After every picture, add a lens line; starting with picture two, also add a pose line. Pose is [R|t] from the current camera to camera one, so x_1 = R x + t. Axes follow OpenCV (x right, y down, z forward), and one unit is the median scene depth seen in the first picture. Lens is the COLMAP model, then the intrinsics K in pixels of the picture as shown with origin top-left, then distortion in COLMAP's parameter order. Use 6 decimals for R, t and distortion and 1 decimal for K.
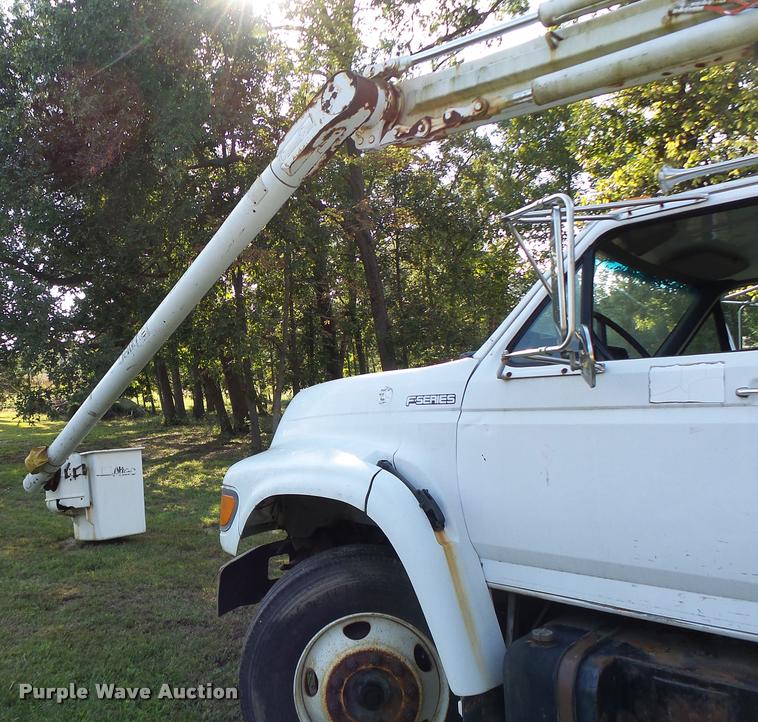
lens RADIAL K [[640.0, 0, 308.7], [0, 640.0, 370.2], [0, 0, 1]] dist [0.014186, -0.016697]
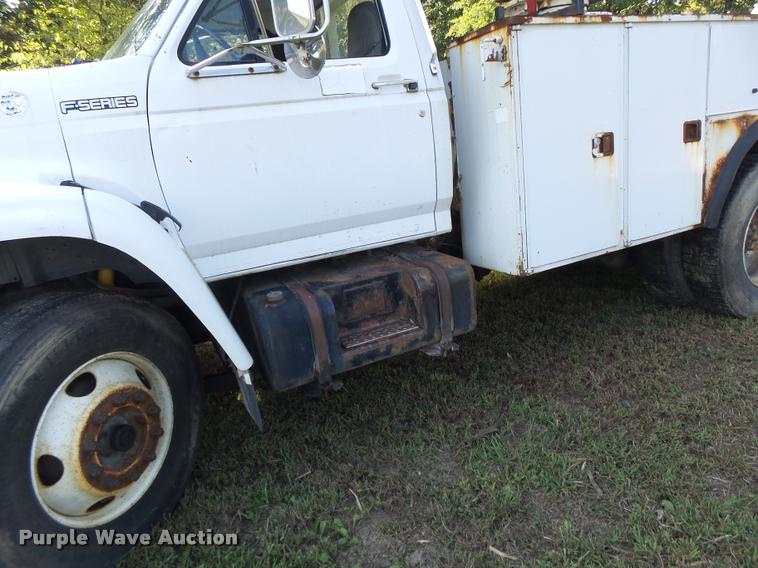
lens RADIAL K [[518.0, 0, 379.7], [0, 518.0, 285.4], [0, 0, 1]] dist [-0.006476, -0.001464]
pose [[0.309027, -0.276648, 0.909928, -0.400659], [0.046288, 0.959999, 0.276152, 0.108011], [-0.949926, -0.043220, 0.309471, 0.425468]]
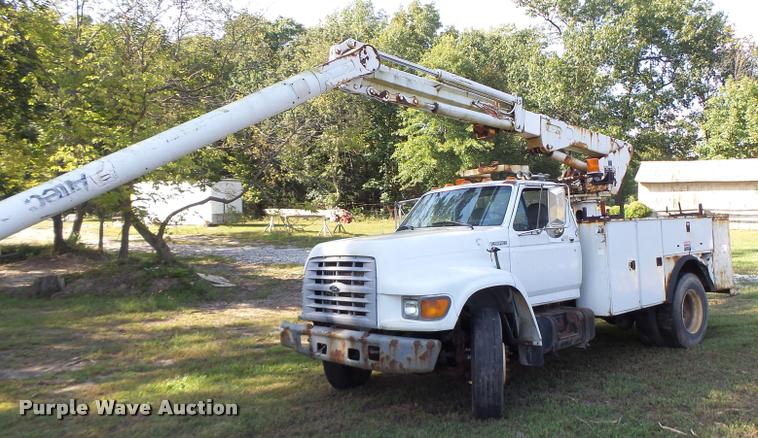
lens RADIAL K [[604.4, 0, 442.5], [0, 604.4, 231.3], [0, 0, 1]] dist [-0.011798, 0.013971]
pose [[0.029705, 0.020275, 0.999353, -2.242152], [-0.014118, 0.999703, -0.019862, 0.049301], [-0.999459, -0.013519, 0.029982, 1.172933]]
